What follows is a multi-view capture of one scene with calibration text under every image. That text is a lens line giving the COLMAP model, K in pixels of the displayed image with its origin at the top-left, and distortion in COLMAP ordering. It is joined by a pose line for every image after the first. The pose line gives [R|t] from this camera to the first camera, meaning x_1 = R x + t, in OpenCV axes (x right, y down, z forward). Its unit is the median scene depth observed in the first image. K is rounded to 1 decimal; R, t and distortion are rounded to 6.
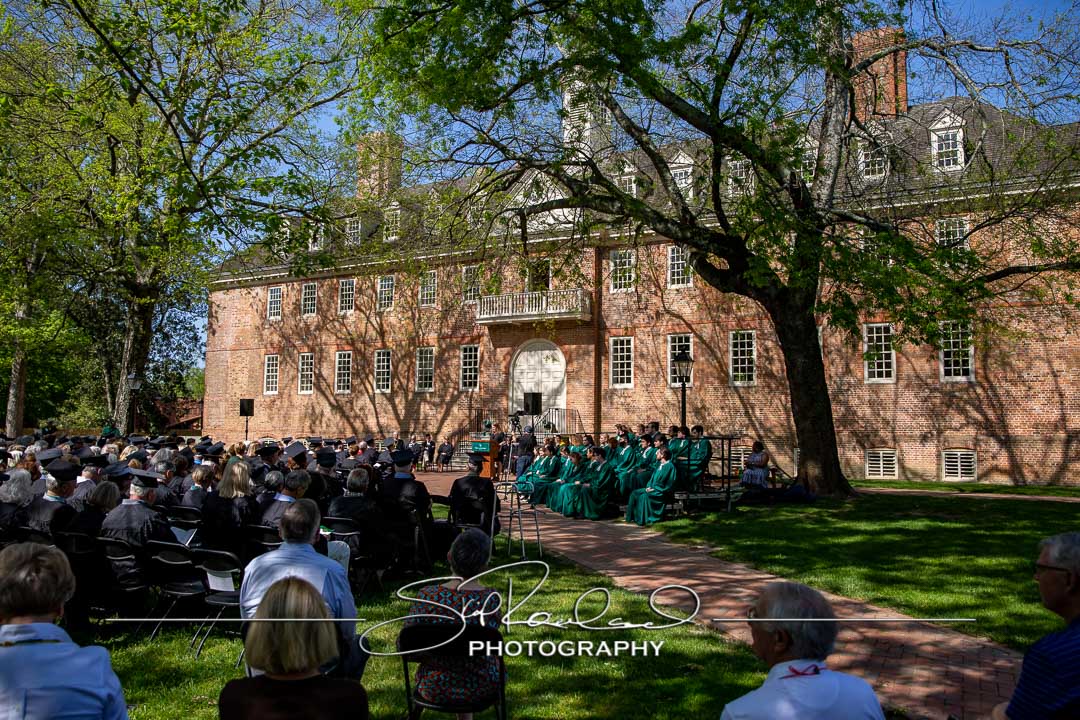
lens RADIAL K [[820.0, 0, 540.0], [0, 820.0, 360.0], [0, 0, 1]] dist [-0.061447, 0.001431]
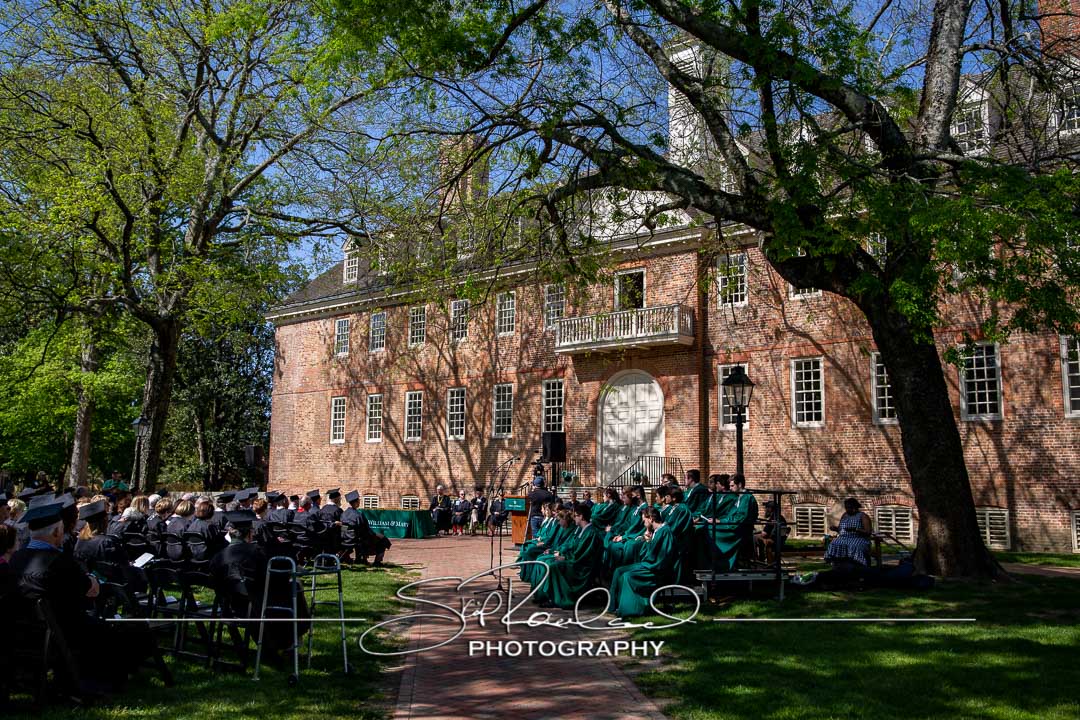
lens RADIAL K [[928.5, 0, 540.0], [0, 928.5, 360.0], [0, 0, 1]] dist [-0.084978, 0.163418]
pose [[0.979465, -0.026625, -0.199851, 0.085425], [0.016555, 0.998516, -0.051889, 0.009920], [0.200935, 0.047515, 0.978451, 0.088289]]
